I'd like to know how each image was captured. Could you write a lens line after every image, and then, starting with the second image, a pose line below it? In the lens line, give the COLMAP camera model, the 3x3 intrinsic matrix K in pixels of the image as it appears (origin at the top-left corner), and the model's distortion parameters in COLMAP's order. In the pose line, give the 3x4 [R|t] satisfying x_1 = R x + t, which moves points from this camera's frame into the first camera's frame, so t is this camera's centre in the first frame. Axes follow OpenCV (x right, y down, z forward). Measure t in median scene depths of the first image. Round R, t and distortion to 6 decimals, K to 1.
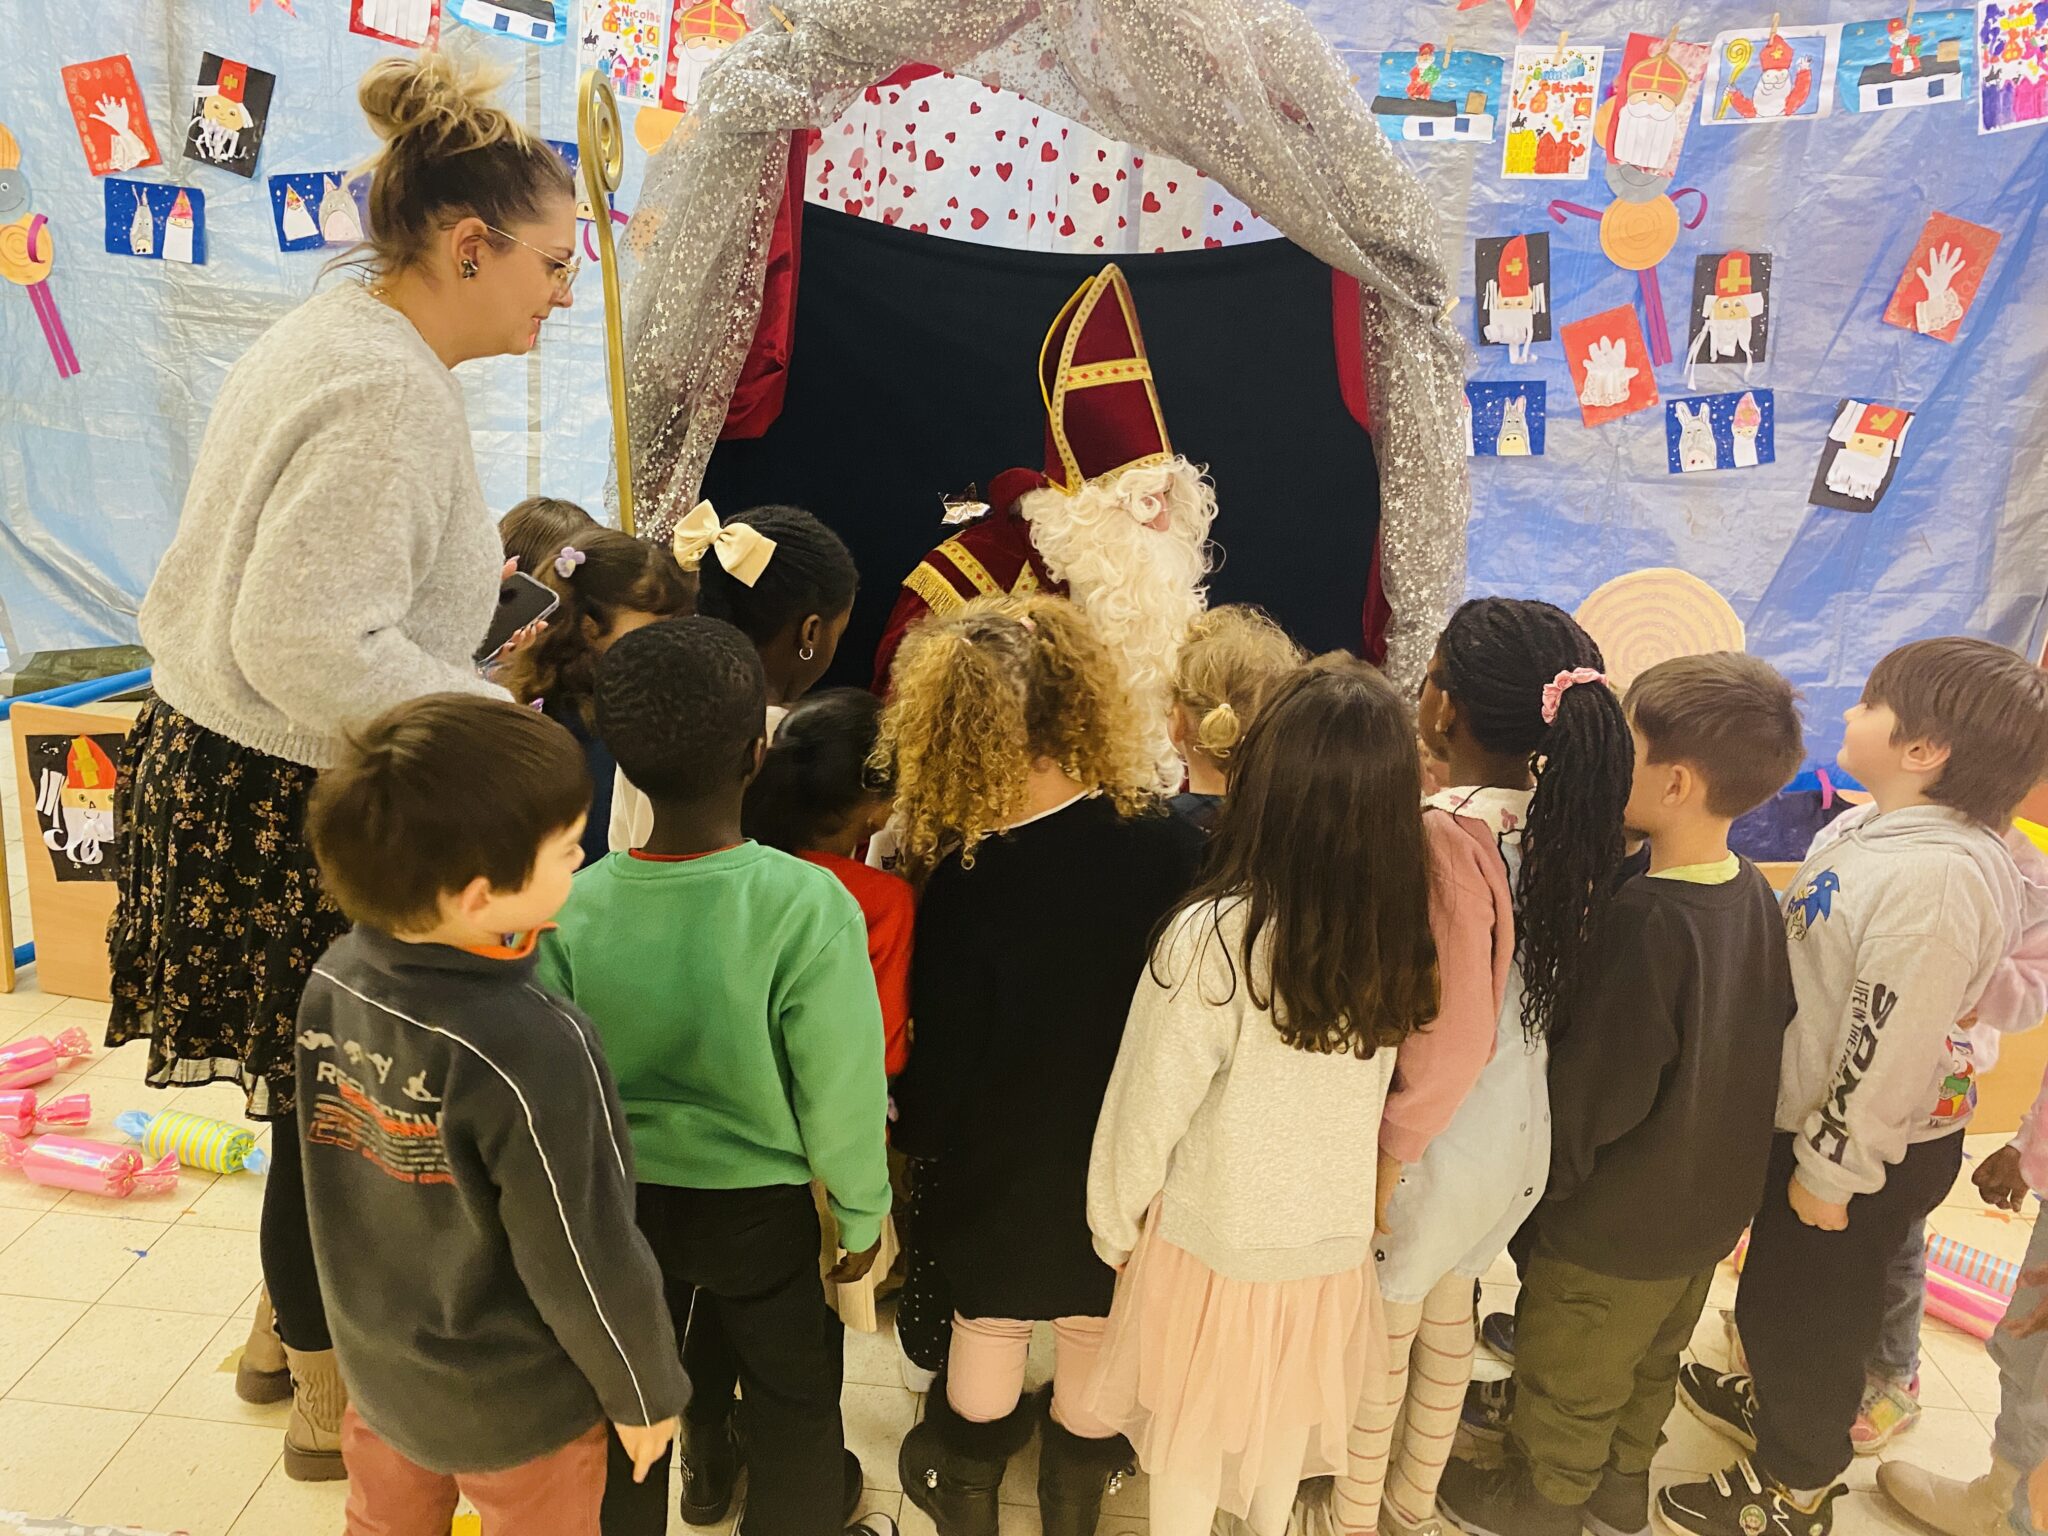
lens RADIAL K [[1541.0, 0, 1027.1], [0, 1541.0, 749.8], [0, 0, 1]] dist [-0.003989, 0.002821]
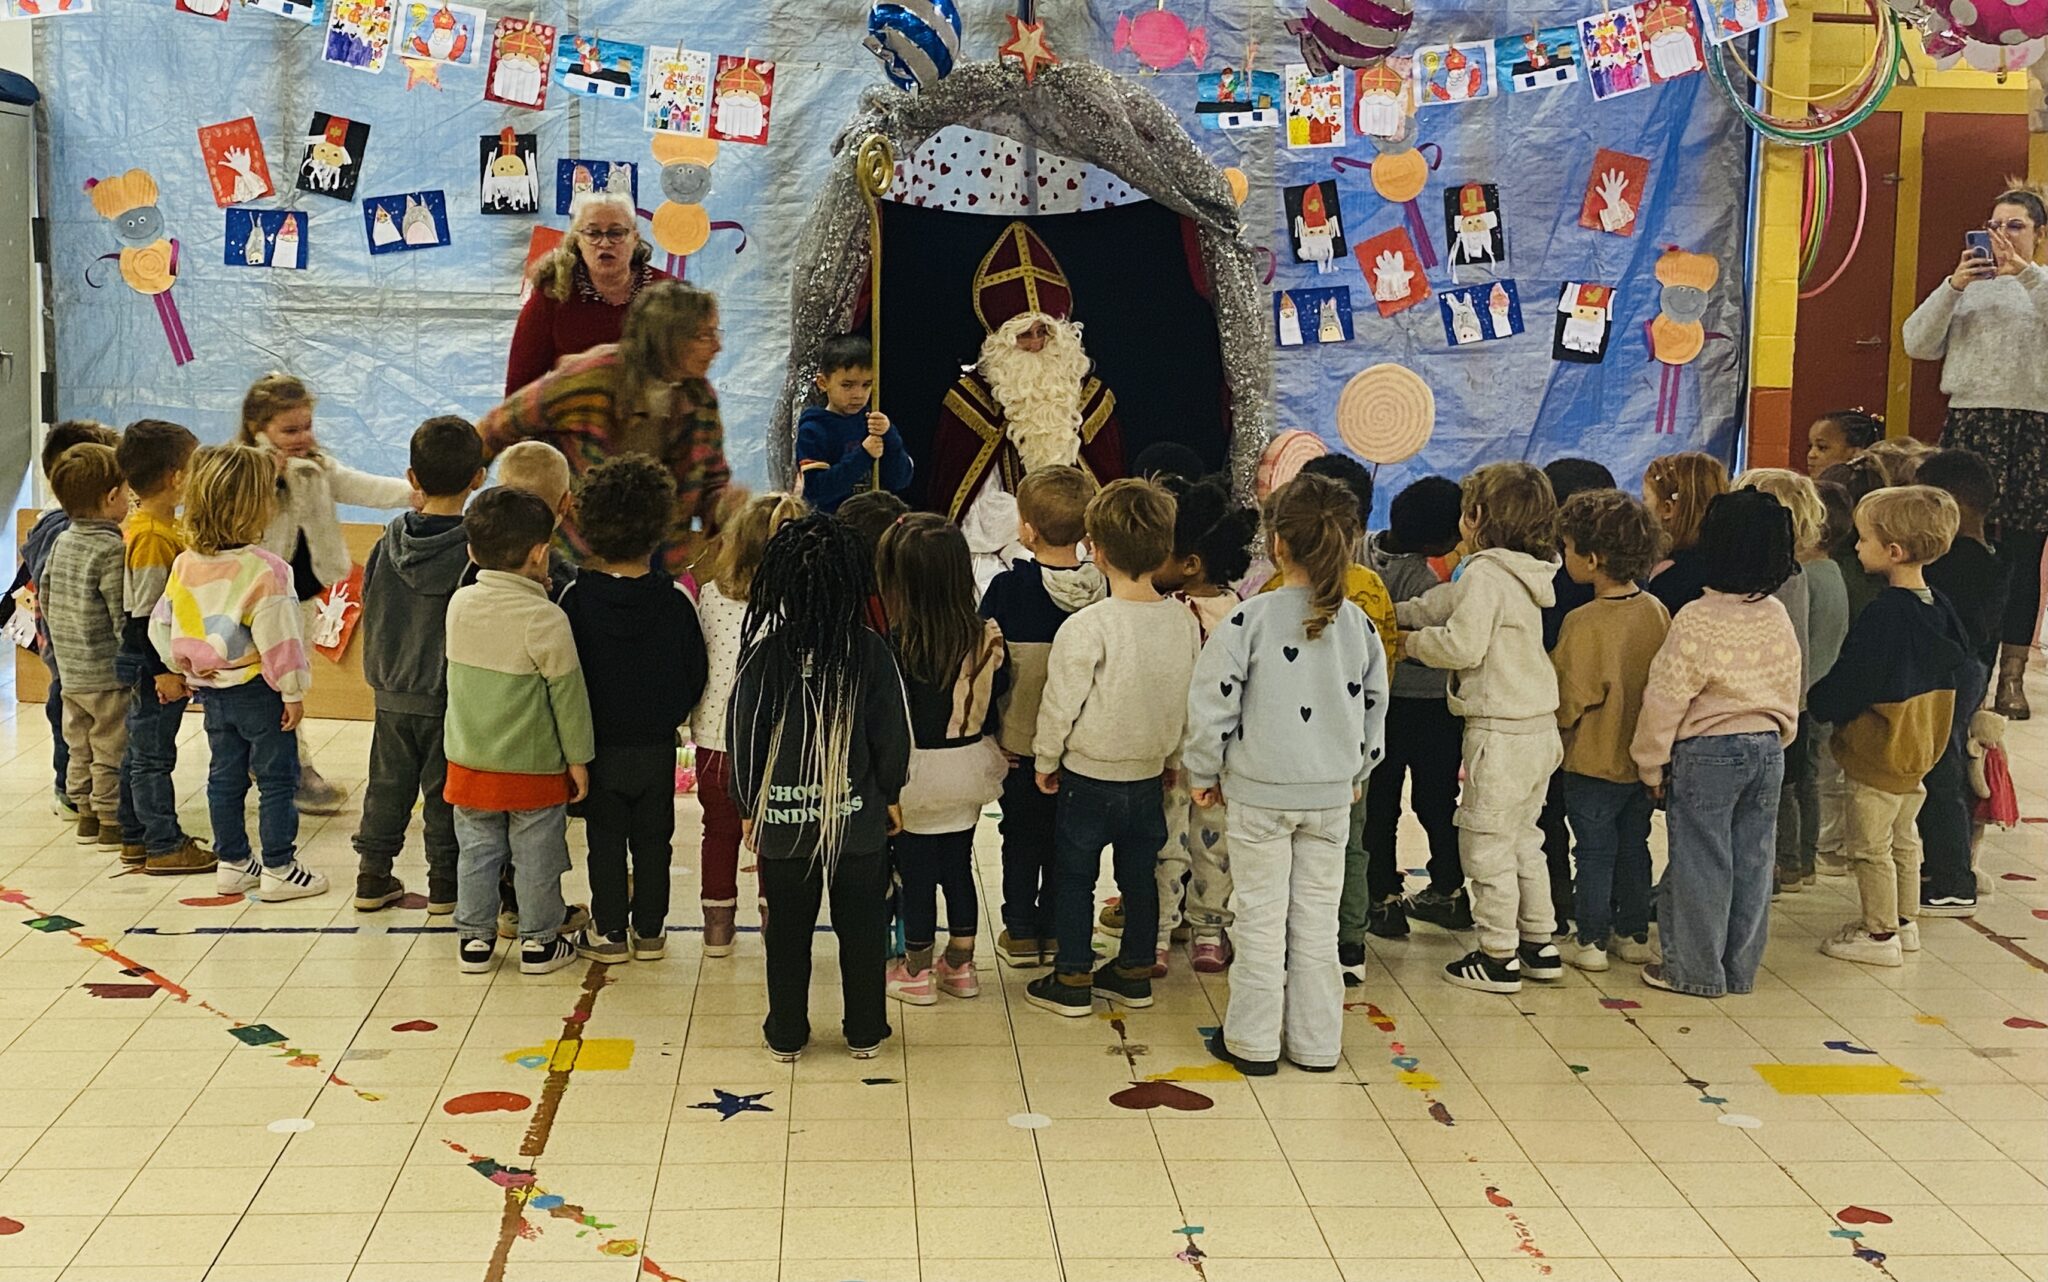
lens RADIAL K [[2447.3, 0, 1023.8], [0, 2447.3, 477.2], [0, 0, 1]] dist [0.054802, 0.000000]
pose [[0.991122, -0.075953, 0.109121, -0.205270], [0.096833, 0.974791, -0.201012, 0.353317], [-0.091103, 0.209794, 0.973492, -1.104354]]
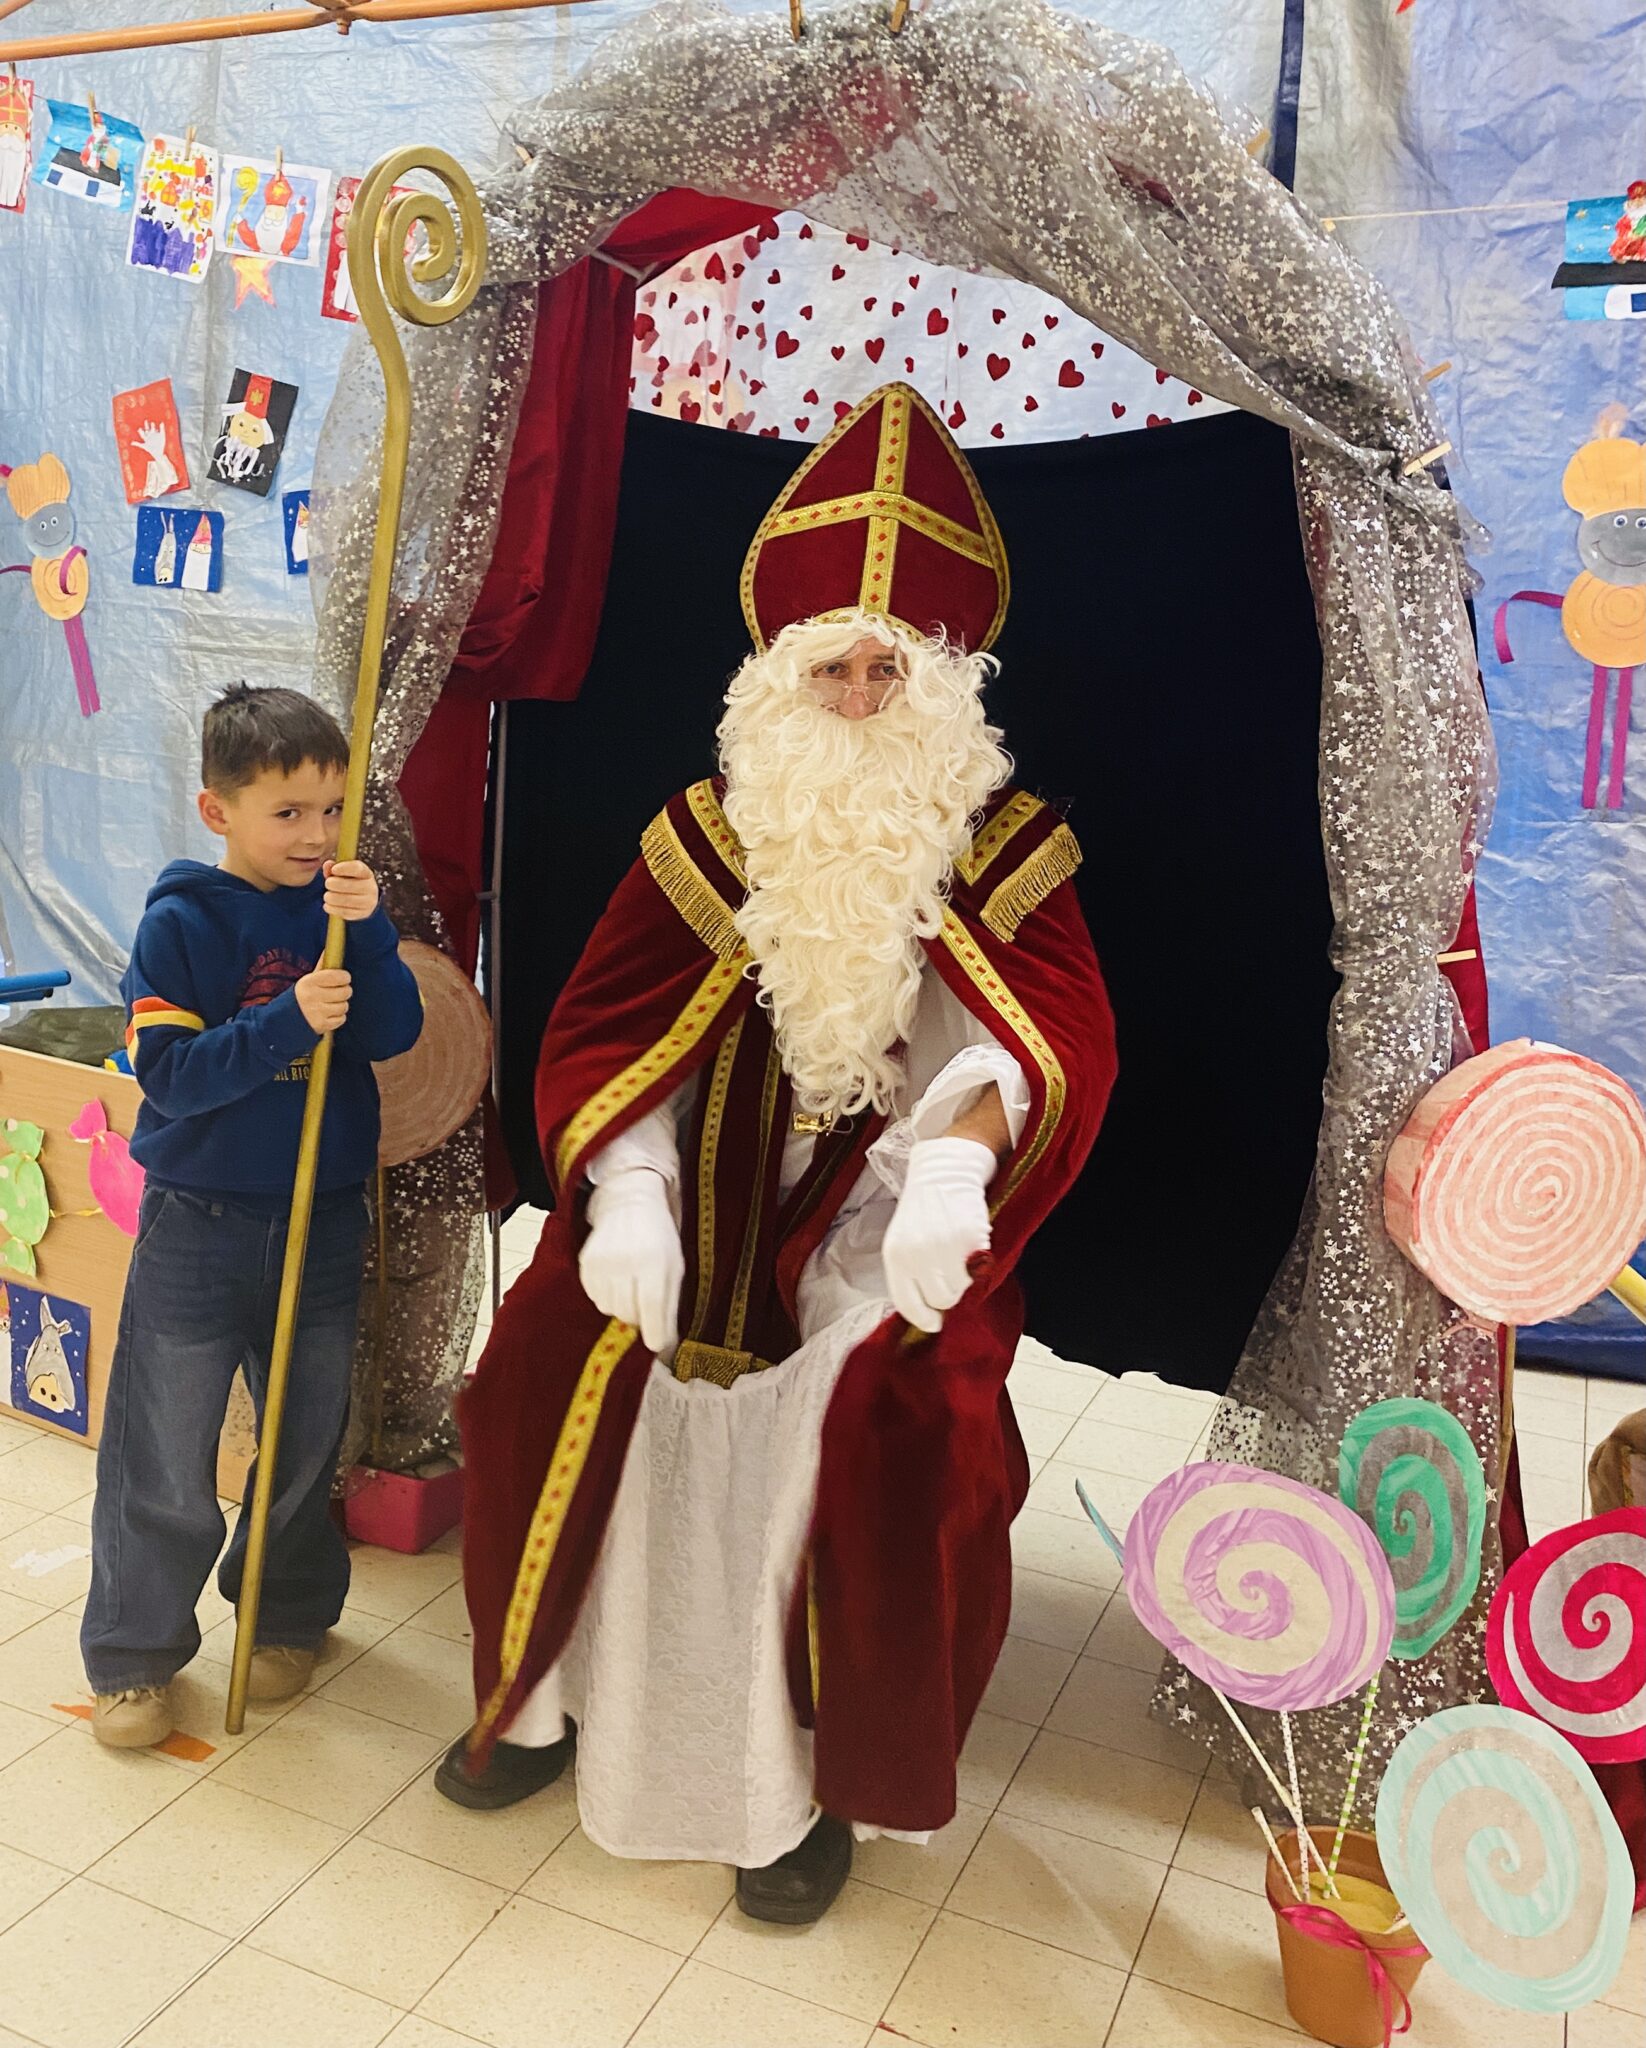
lens RADIAL K [[1908.2, 0, 708.0], [0, 1908.2, 951.3], [0, 0, 1]] dist [0.007287, 0.000000]
pose [[0.928084, 0.032094, -0.370986, 0.182789], [-0.093761, 0.984320, -0.149406, 0.041728], [0.360374, 0.173445, 0.916541, 0.114314]]
